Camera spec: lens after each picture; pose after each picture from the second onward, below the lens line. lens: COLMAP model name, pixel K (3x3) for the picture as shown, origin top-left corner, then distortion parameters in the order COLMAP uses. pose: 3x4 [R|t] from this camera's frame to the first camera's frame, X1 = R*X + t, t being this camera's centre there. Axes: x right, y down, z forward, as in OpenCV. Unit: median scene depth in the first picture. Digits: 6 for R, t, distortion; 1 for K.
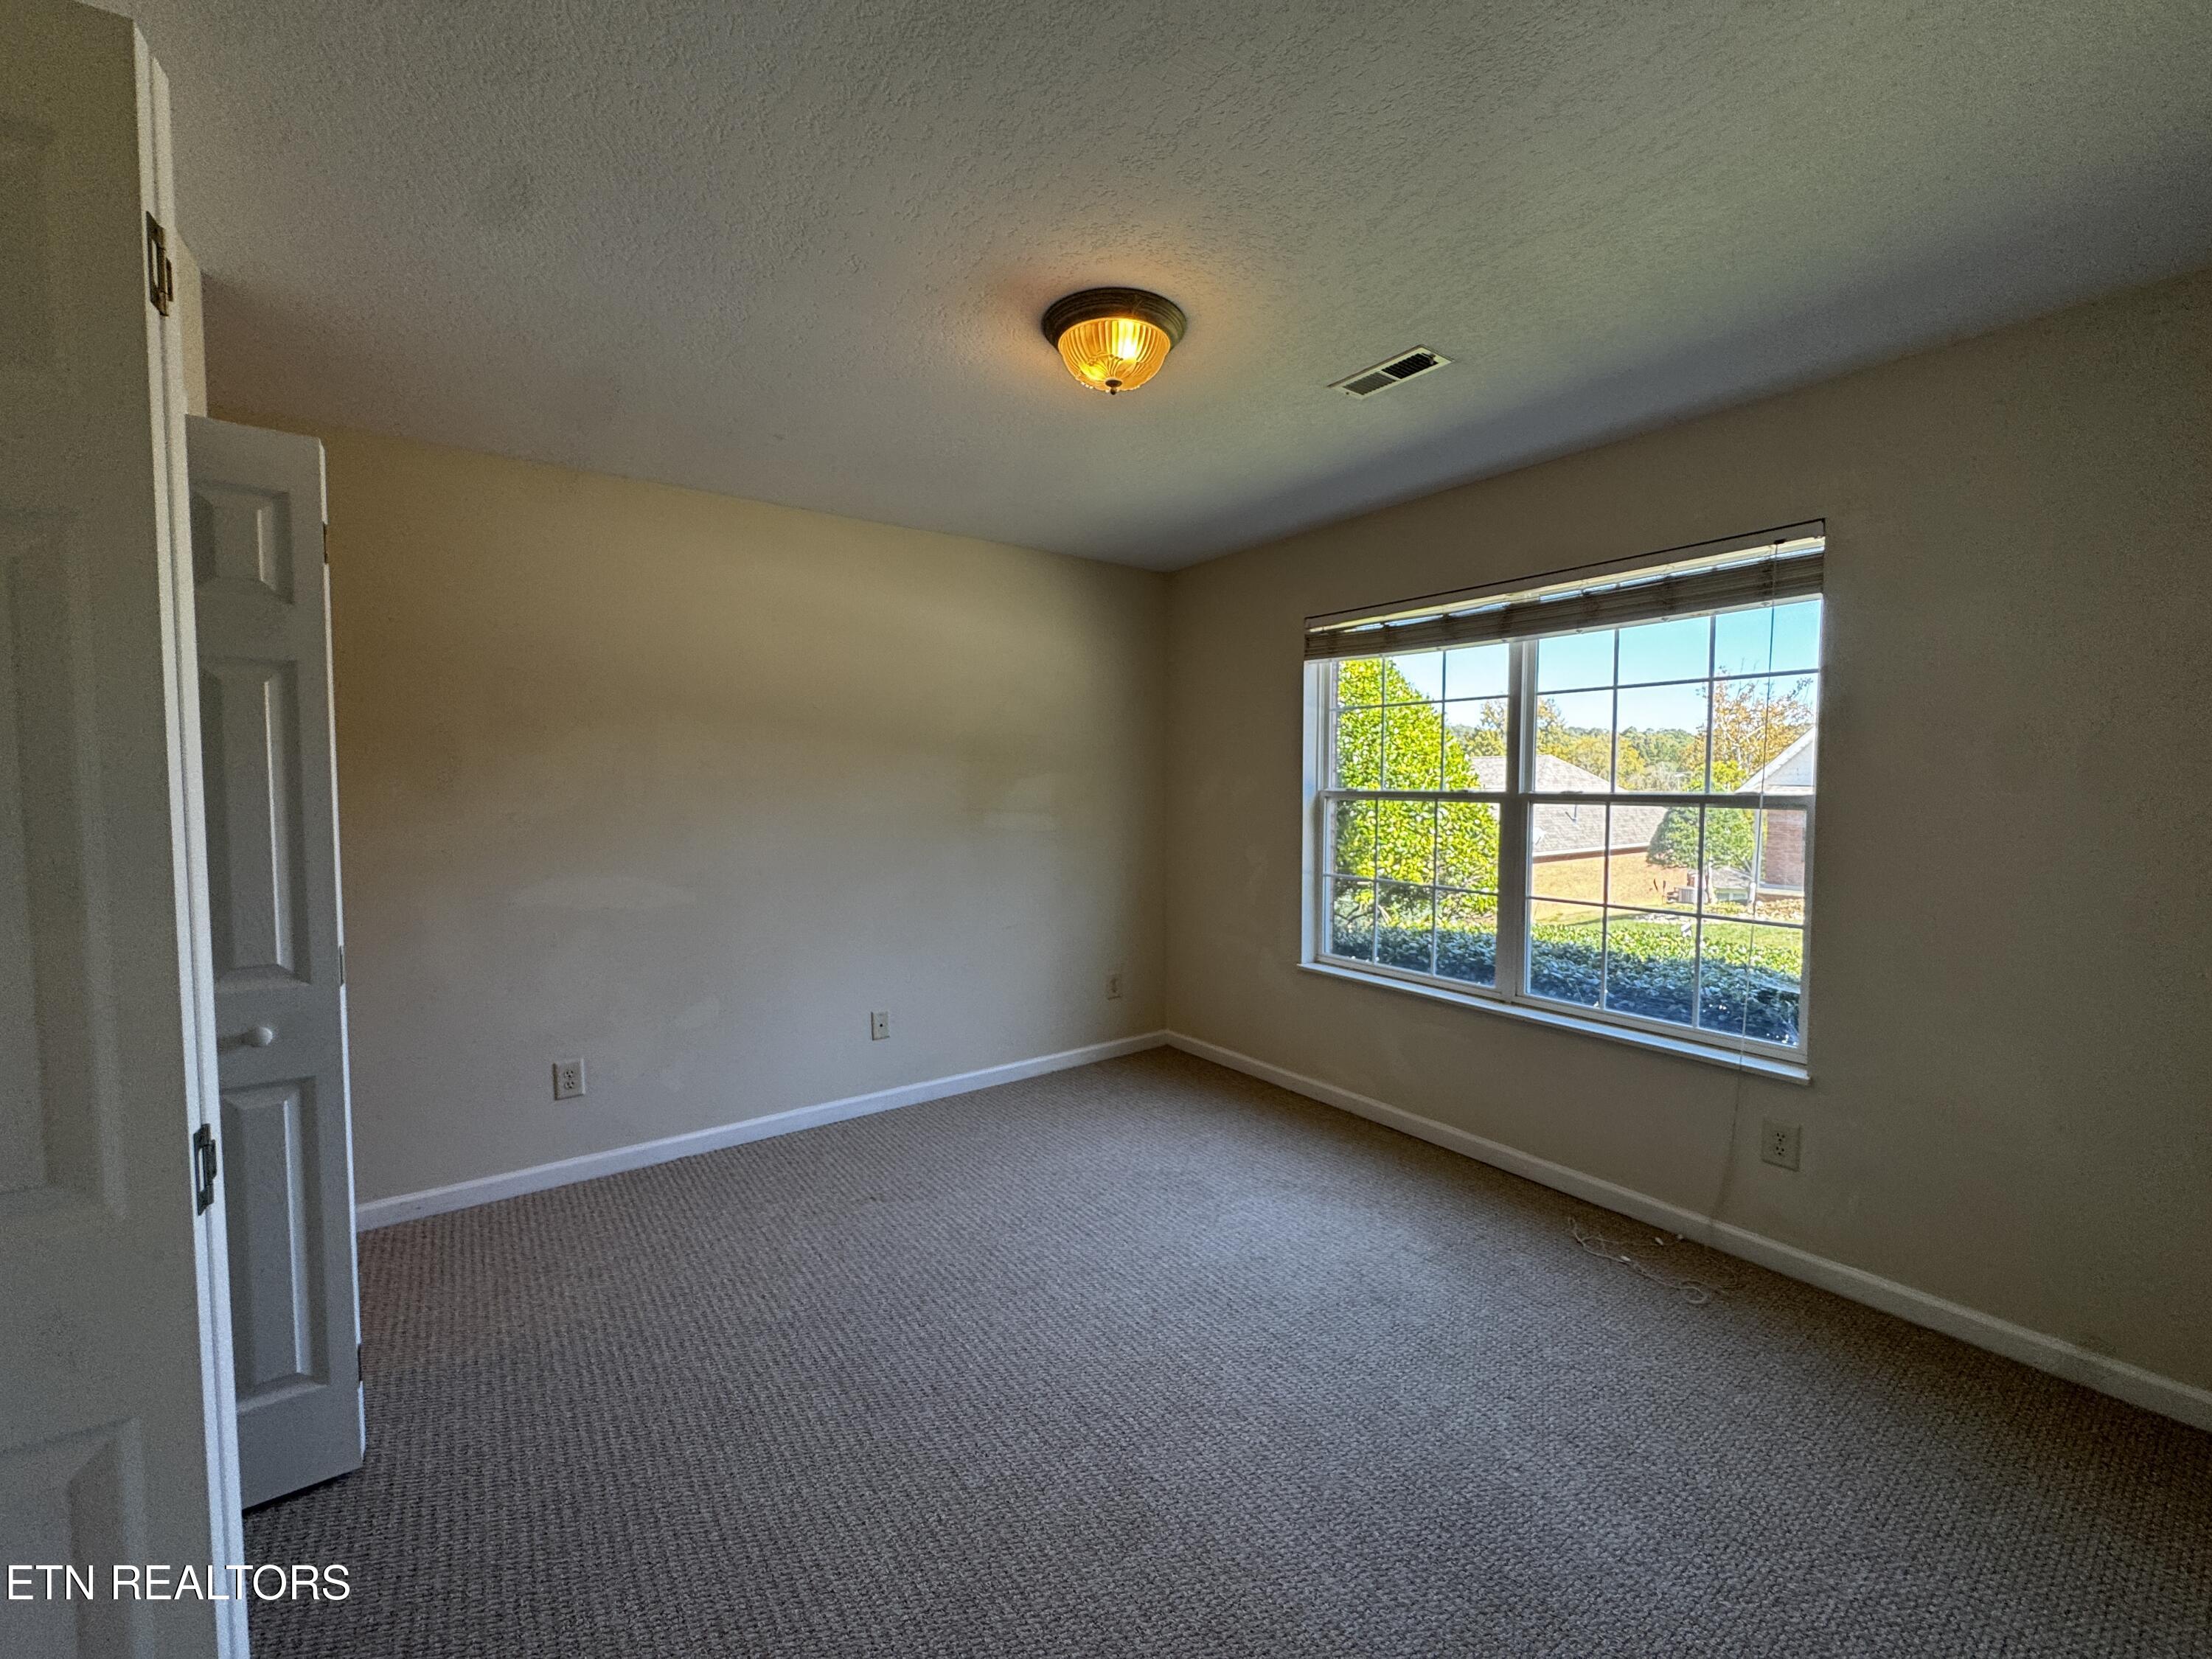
lens RADIAL K [[887.0, 0, 1110.4], [0, 887.0, 823.0], [0, 0, 1]] dist [-0.005696, 0.000987]
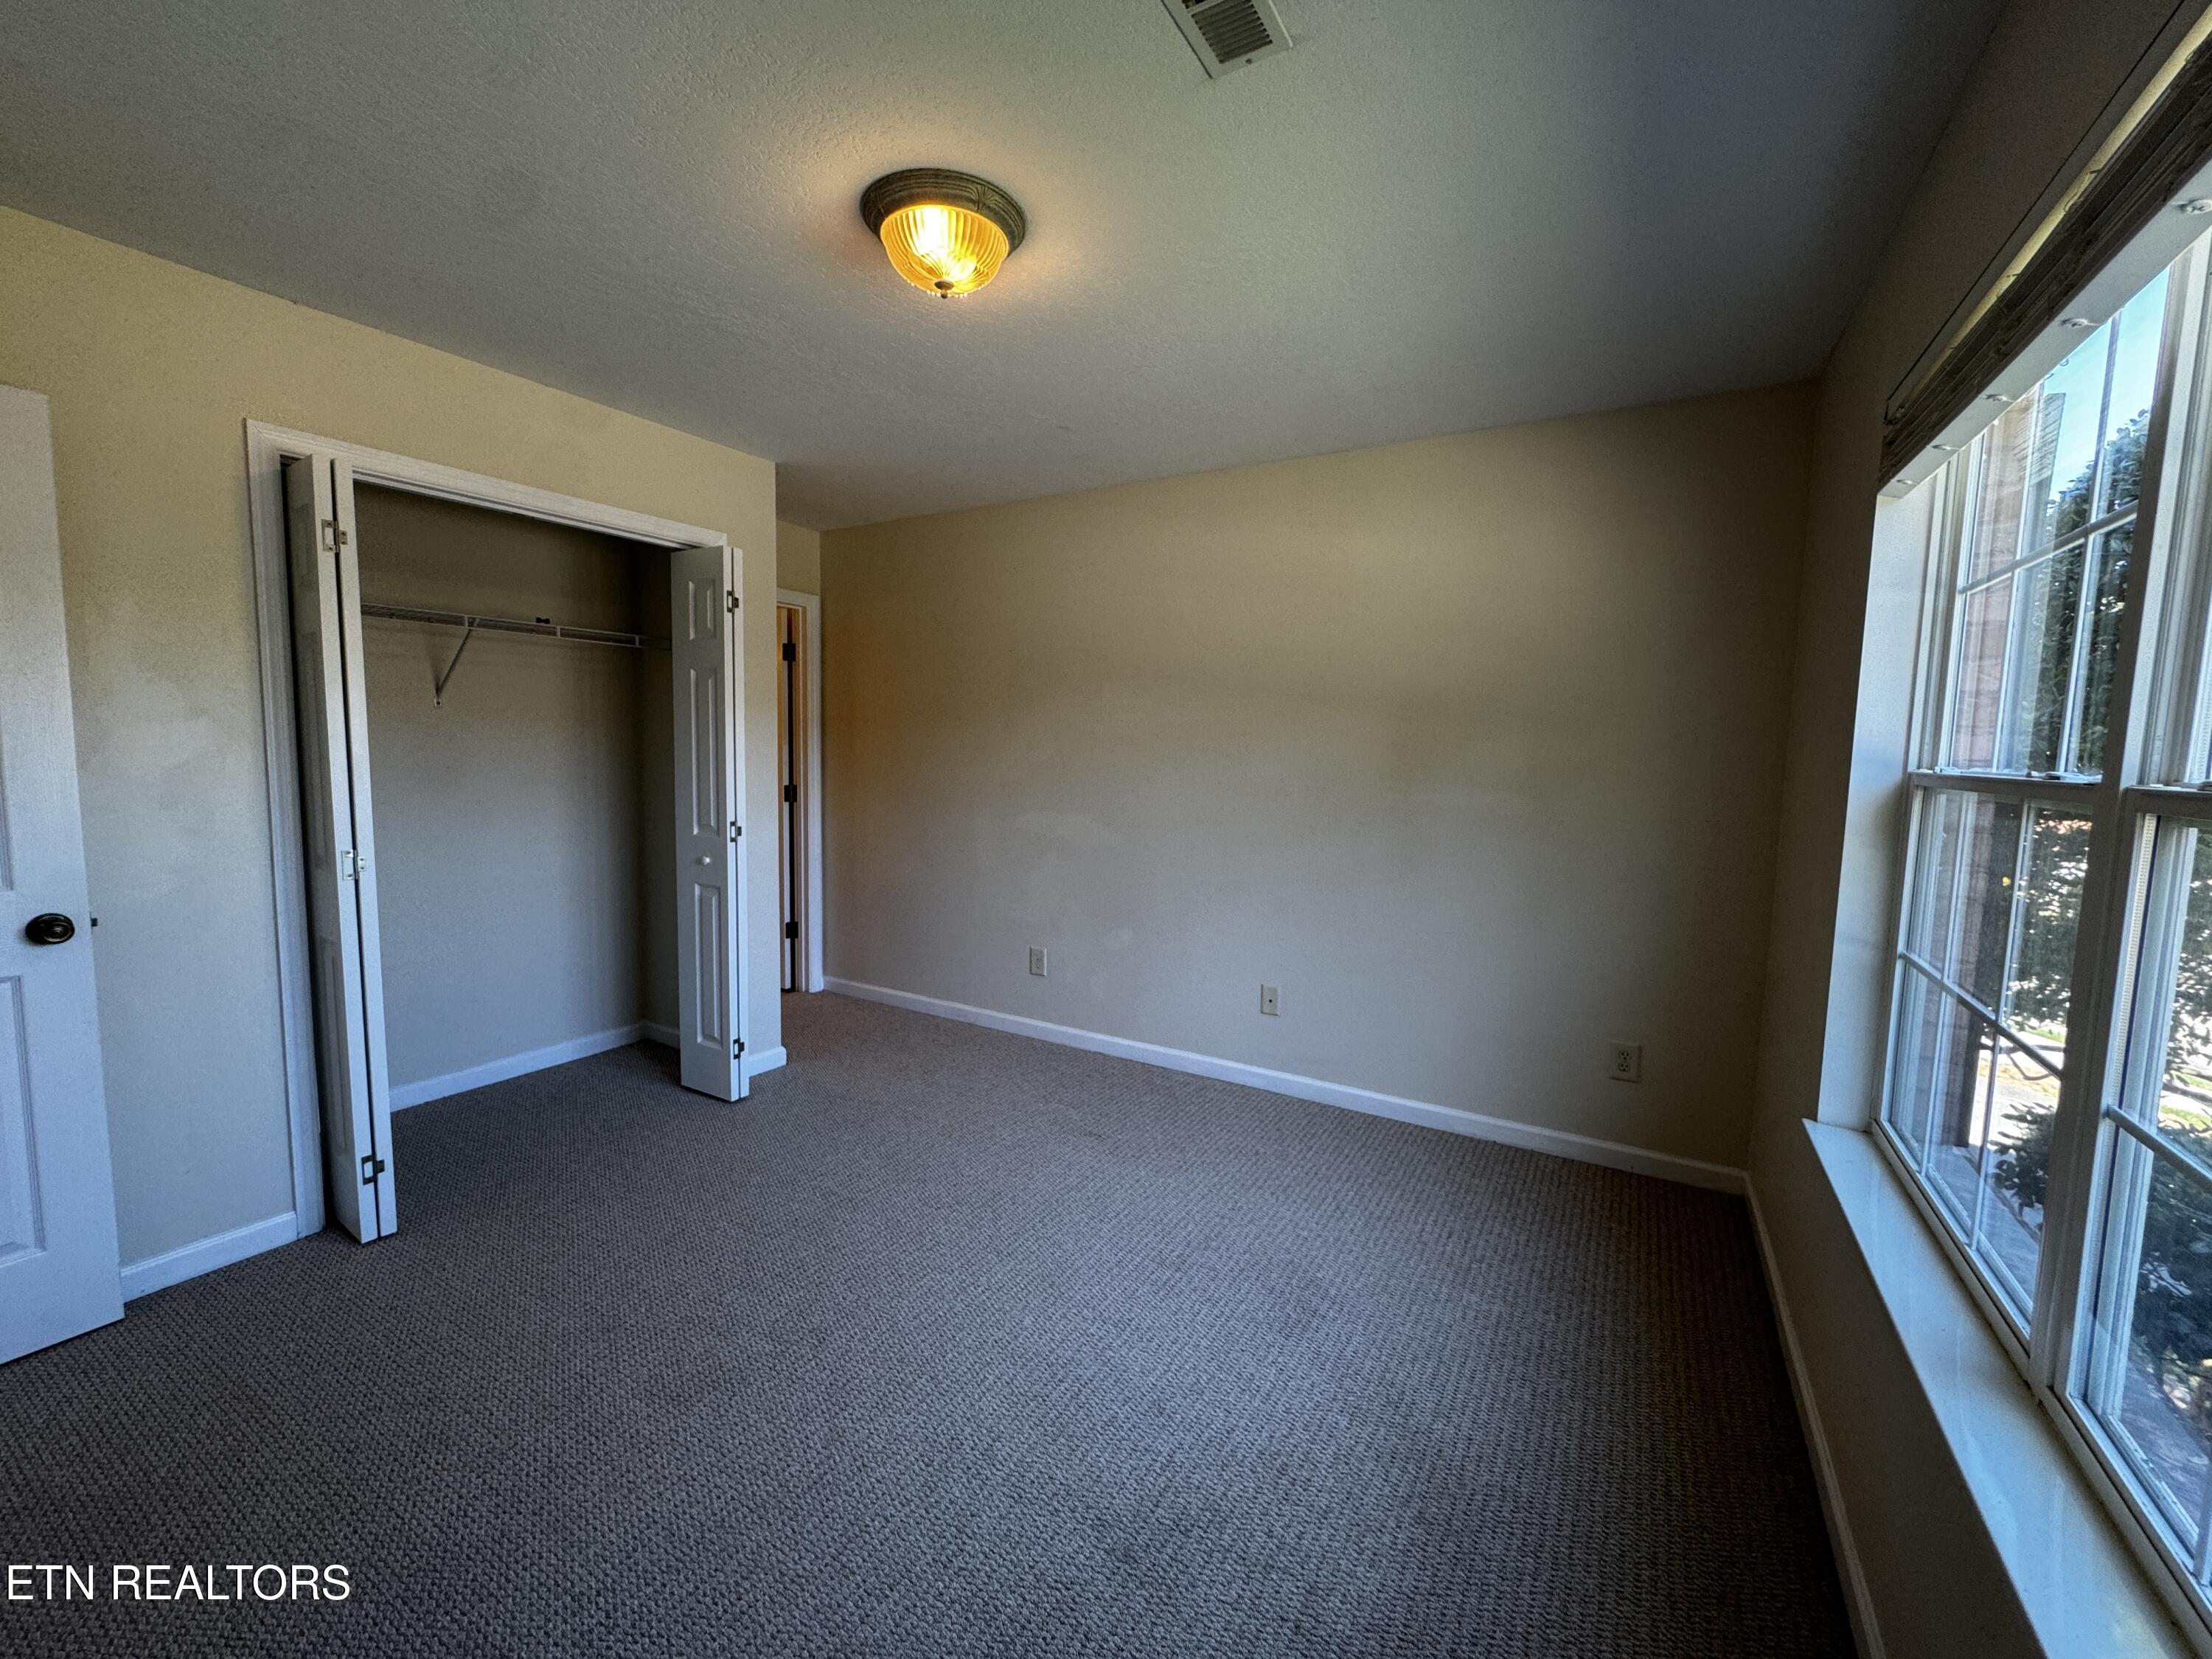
lens RADIAL K [[887.0, 0, 1099.8], [0, 887.0, 827.5], [0, 0, 1]] dist [-0.005696, 0.000987]
pose [[0.384295, 0.095029, -0.918307, 0.560498], [-0.062878, 0.995073, 0.076659, -0.018627], [0.921067, 0.028282, 0.388376, 0.491483]]
